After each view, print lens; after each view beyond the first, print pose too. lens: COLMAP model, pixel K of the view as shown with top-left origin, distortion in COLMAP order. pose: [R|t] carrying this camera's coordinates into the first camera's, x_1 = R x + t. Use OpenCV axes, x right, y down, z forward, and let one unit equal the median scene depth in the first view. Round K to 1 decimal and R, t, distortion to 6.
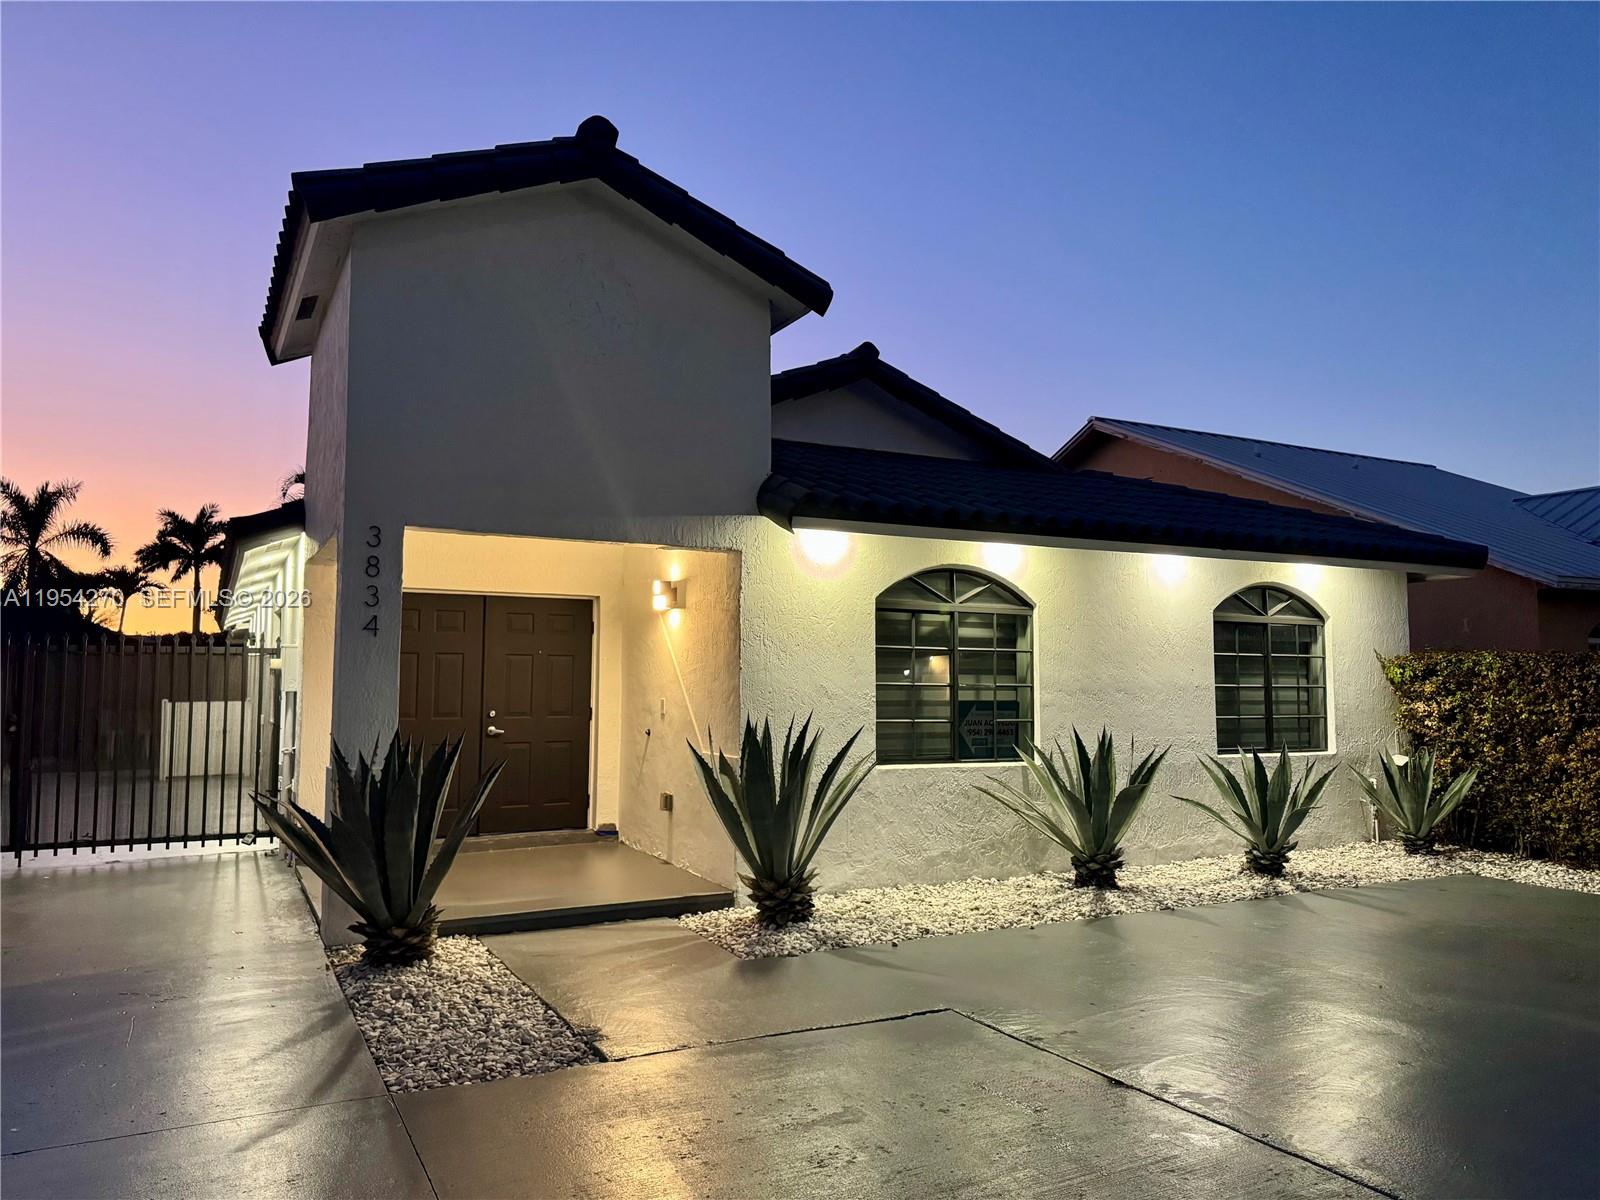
lens RADIAL K [[1165.1, 0, 800.0], [0, 1165.1, 600.0], [0, 0, 1]] dist [0.053413, -0.105078]
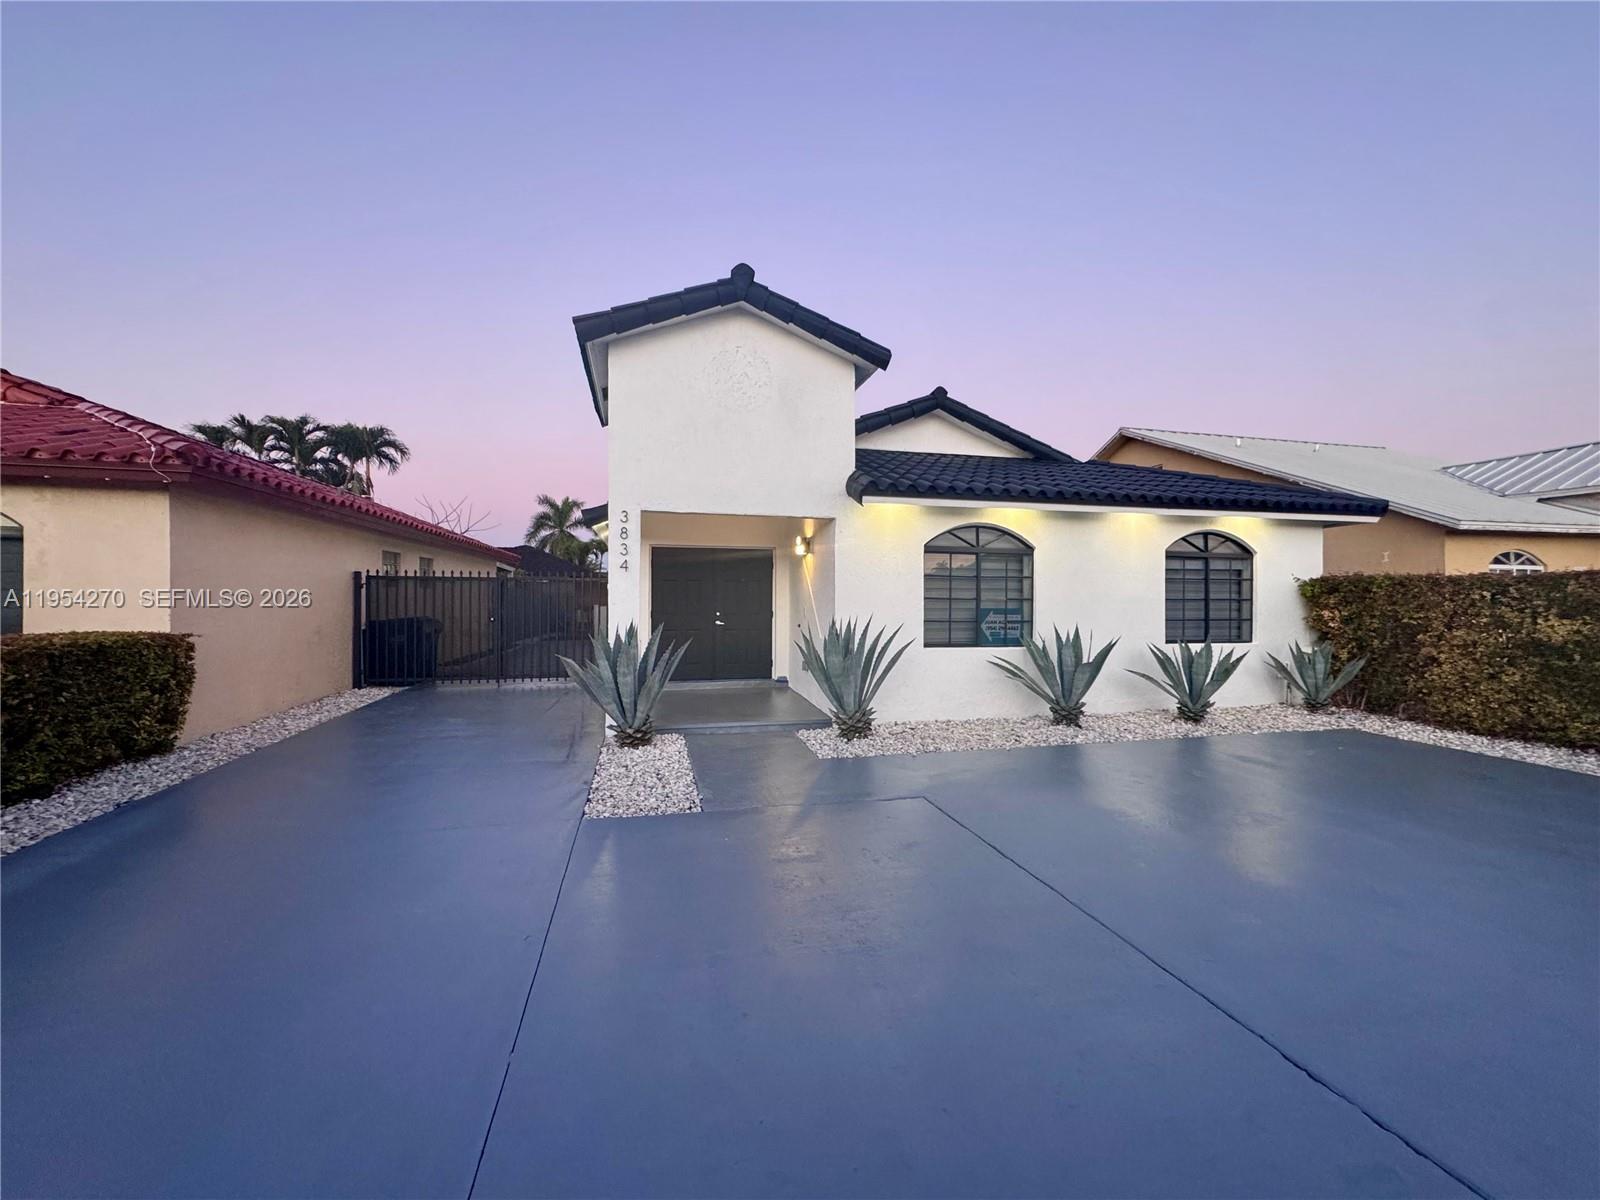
lens RADIAL K [[655.6, 0, 800.0], [0, 655.6, 600.0], [0, 0, 1]] dist [-0.030997, 0.000063]
pose [[0.961998, 0.001904, -0.273049, 0.131289], [0.018828, 0.997133, 0.073286, 0.004375], [0.272406, -0.075641, 0.959205, 0.066409]]
